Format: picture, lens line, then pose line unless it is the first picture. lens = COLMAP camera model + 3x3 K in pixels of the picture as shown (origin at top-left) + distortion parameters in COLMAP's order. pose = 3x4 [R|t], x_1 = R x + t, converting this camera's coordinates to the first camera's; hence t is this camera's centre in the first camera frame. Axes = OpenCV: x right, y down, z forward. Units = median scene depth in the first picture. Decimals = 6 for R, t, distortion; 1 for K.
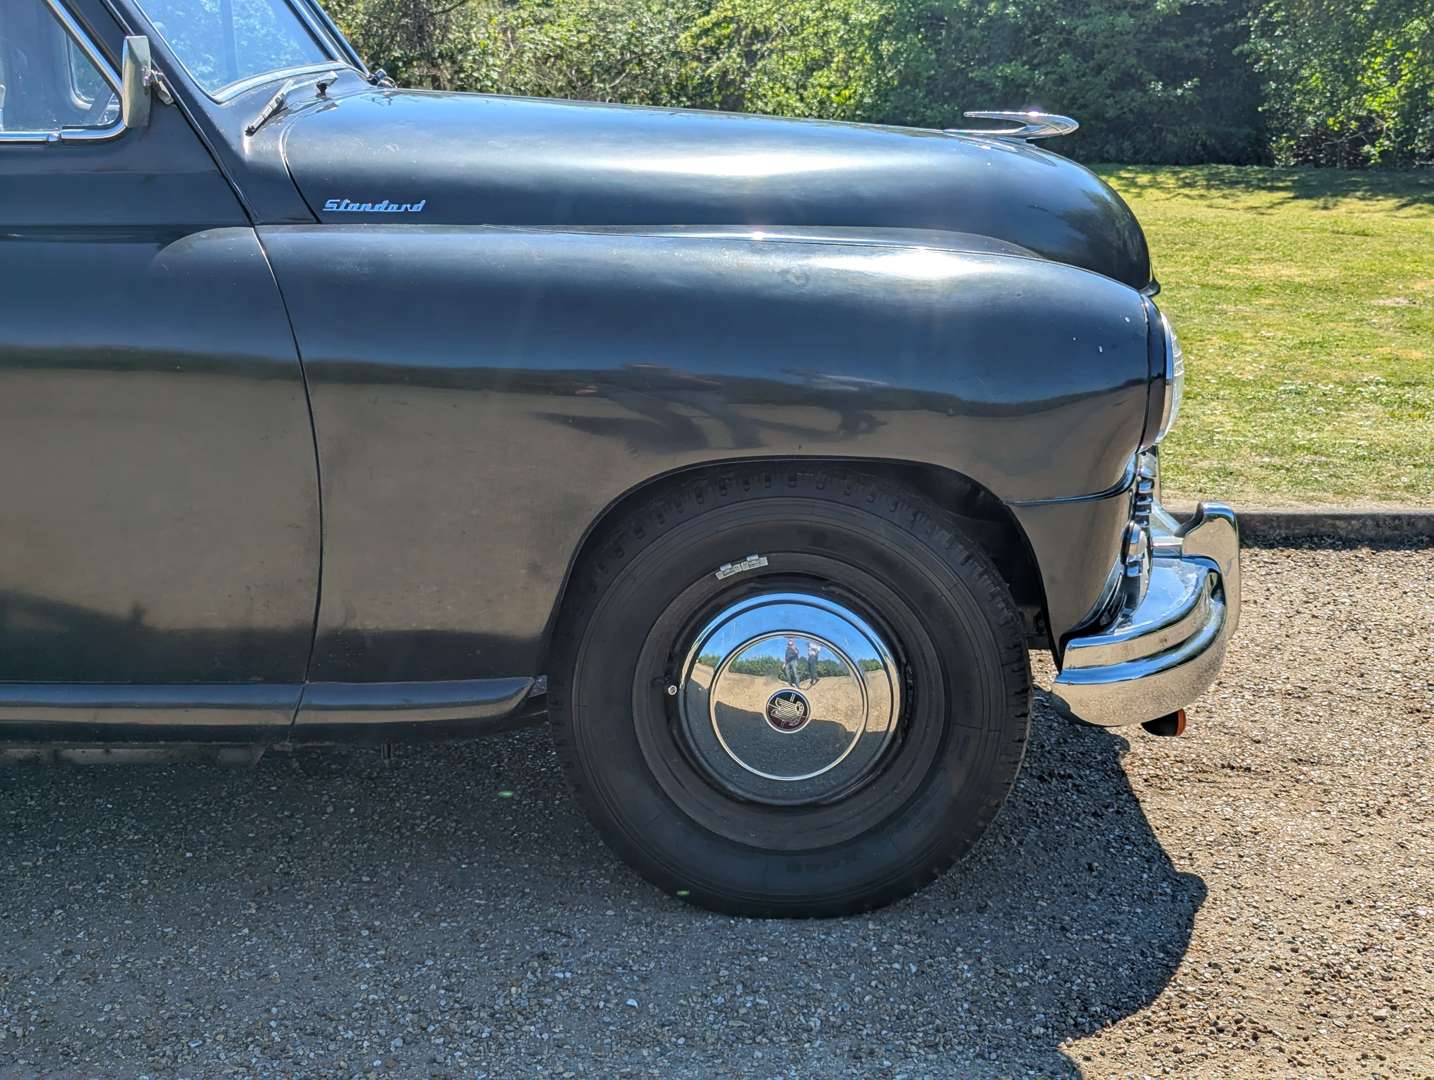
lens RADIAL K [[2089.6, 0, 686.7], [0, 2089.6, 547.0], [0, 0, 1]] dist [0.060041, -0.114065]
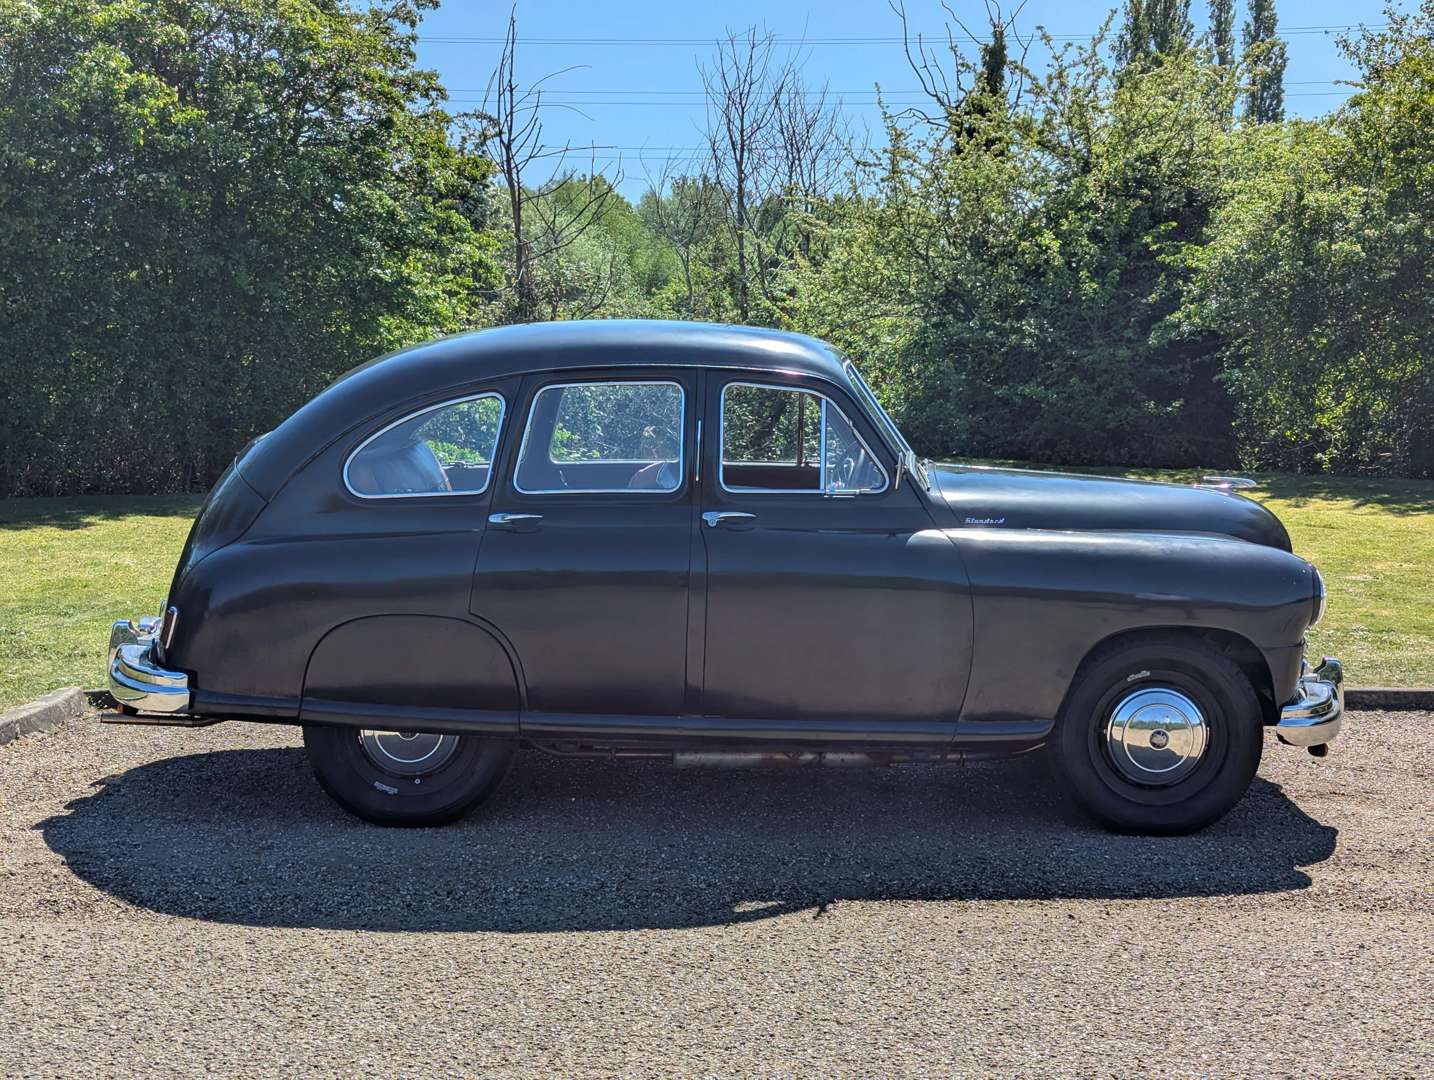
lens RADIAL K [[2089.6, 0, 686.7], [0, 2089.6, 547.0], [0, 0, 1]] dist [0.060041, -0.114065]
pose [[0.999524, 0.009824, 0.029255, -0.104074], [-0.005878, 0.991227, -0.132042, 0.033926], [-0.030296, 0.131807, 0.990812, -0.249155]]
